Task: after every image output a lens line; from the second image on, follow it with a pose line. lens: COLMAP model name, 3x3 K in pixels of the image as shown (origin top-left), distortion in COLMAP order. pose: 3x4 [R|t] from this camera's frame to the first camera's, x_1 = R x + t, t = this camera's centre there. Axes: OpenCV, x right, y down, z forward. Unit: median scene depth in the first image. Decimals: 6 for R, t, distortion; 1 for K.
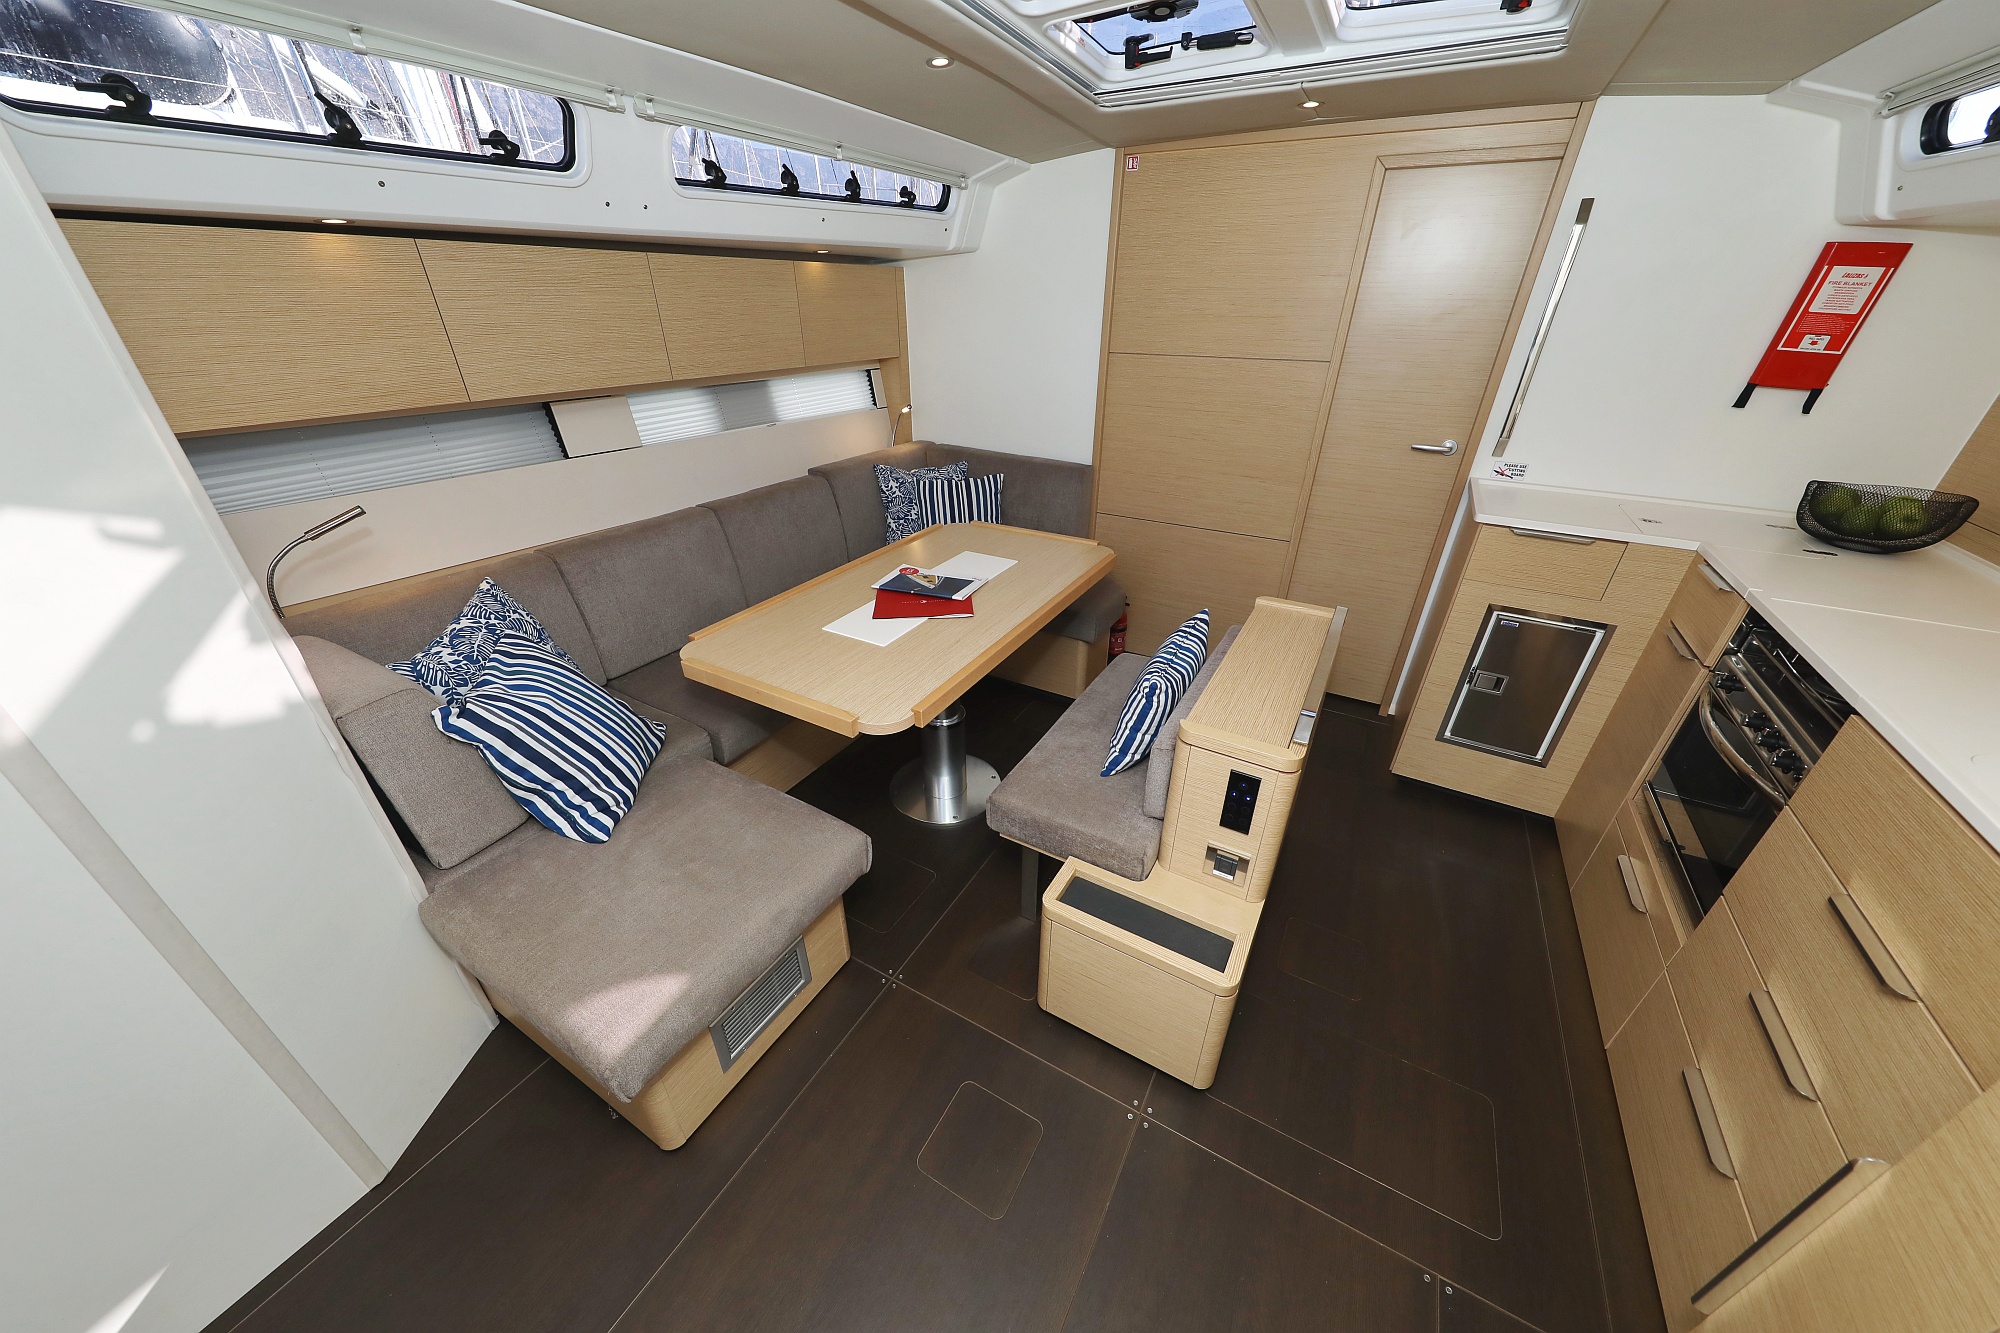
lens RADIAL K [[678.3, 0, 1003.1], [0, 678.3, 664.6], [0, 0, 1]] dist [0.000384, -0.000401]
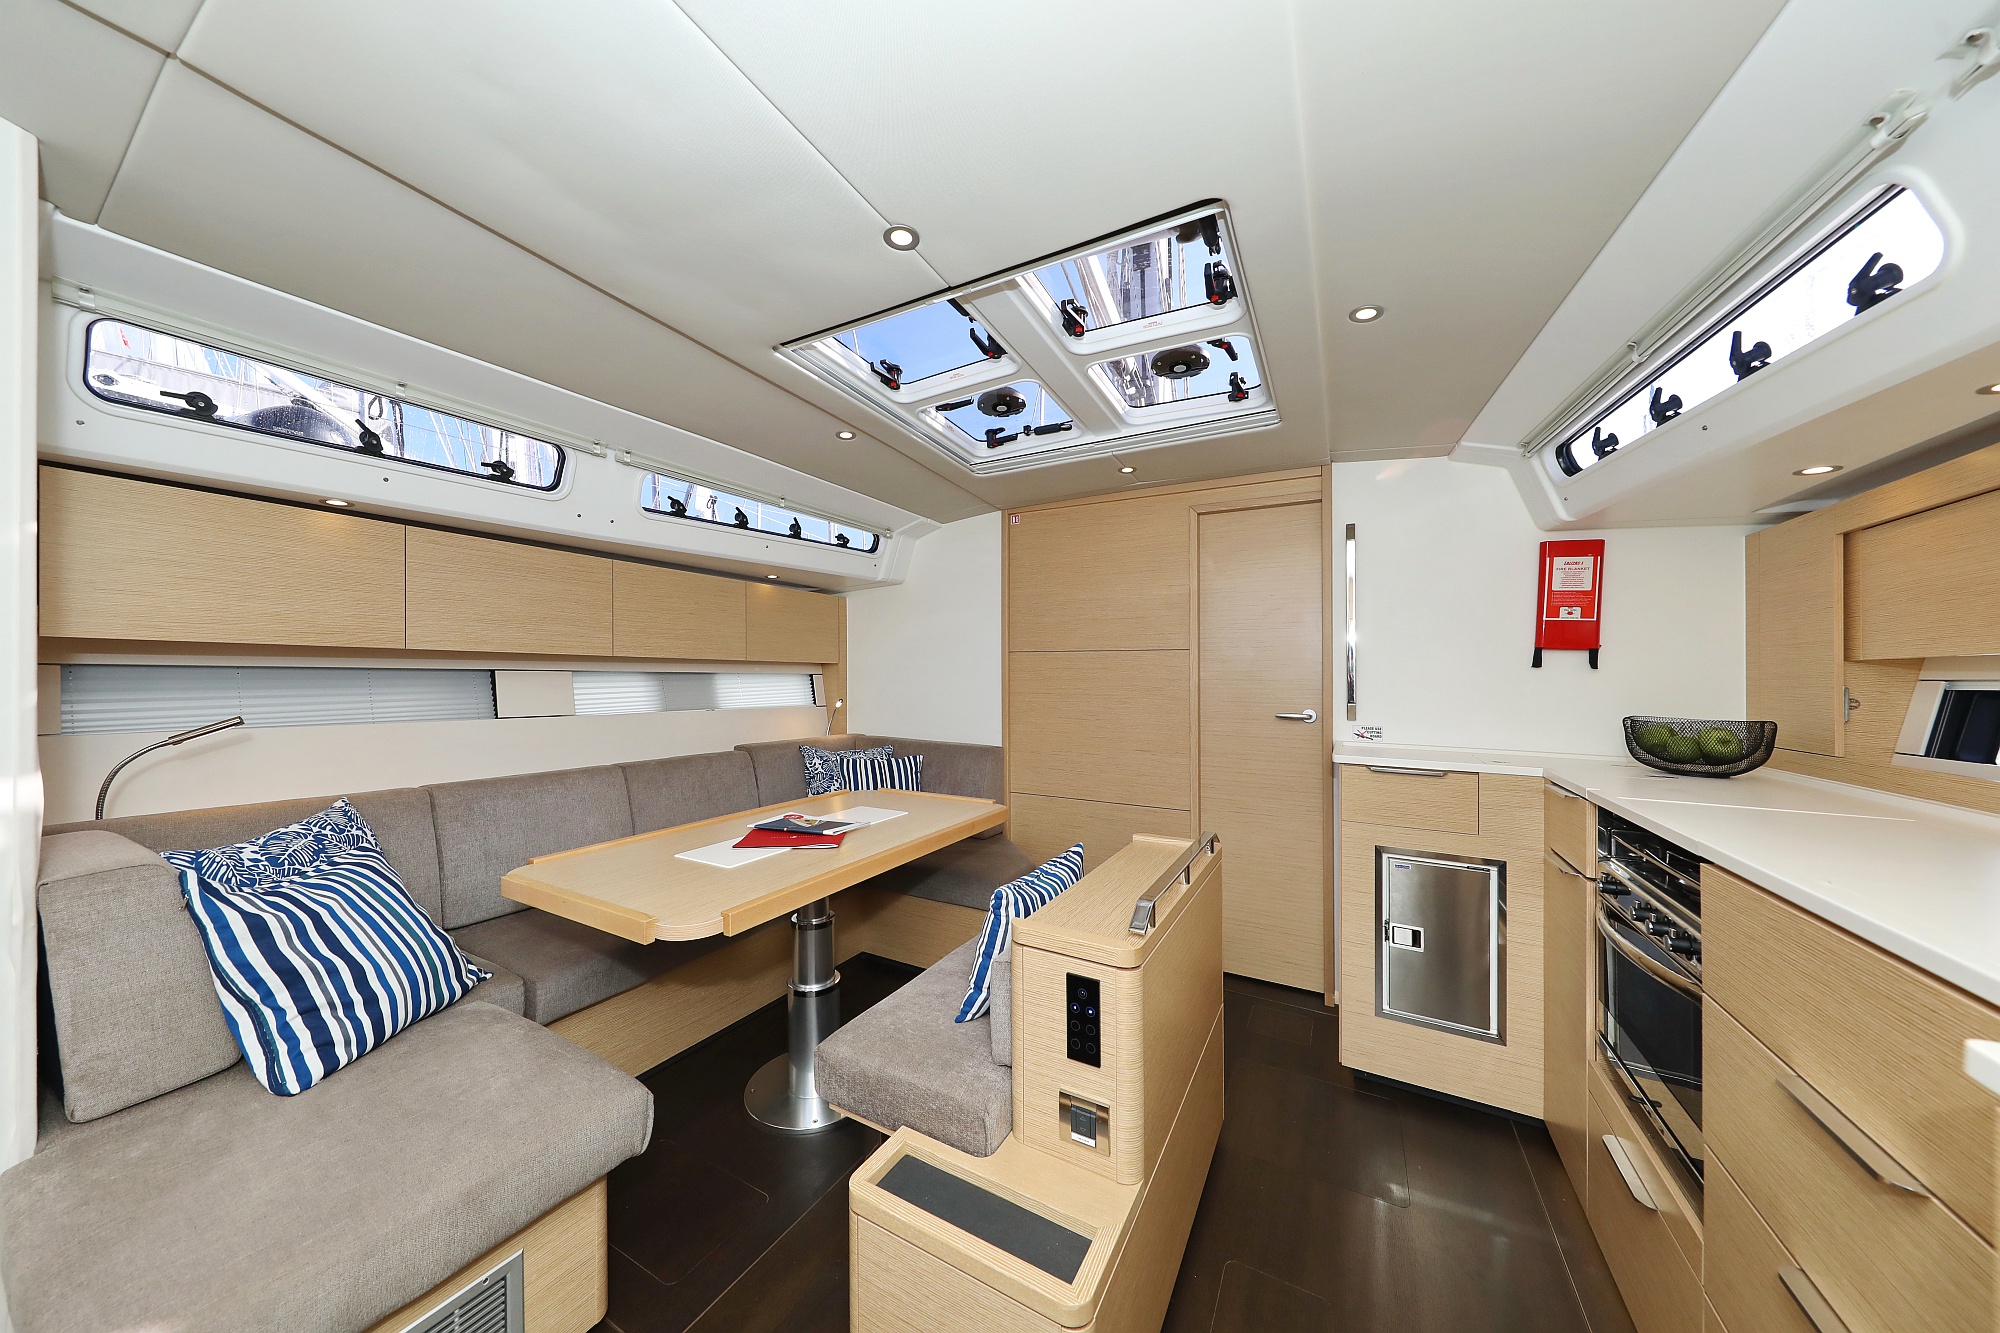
lens RADIAL K [[635.7, 0, 994.5], [0, 635.7, 675.0], [0, 0, 1]] dist [0.000329, -0.000607]
pose [[0.999975, -0.003465, 0.006219, 0.184932], [0.006045, 0.874749, -0.484538, 0.164810], [-0.003761, 0.484564, 0.874748, 0.081739]]
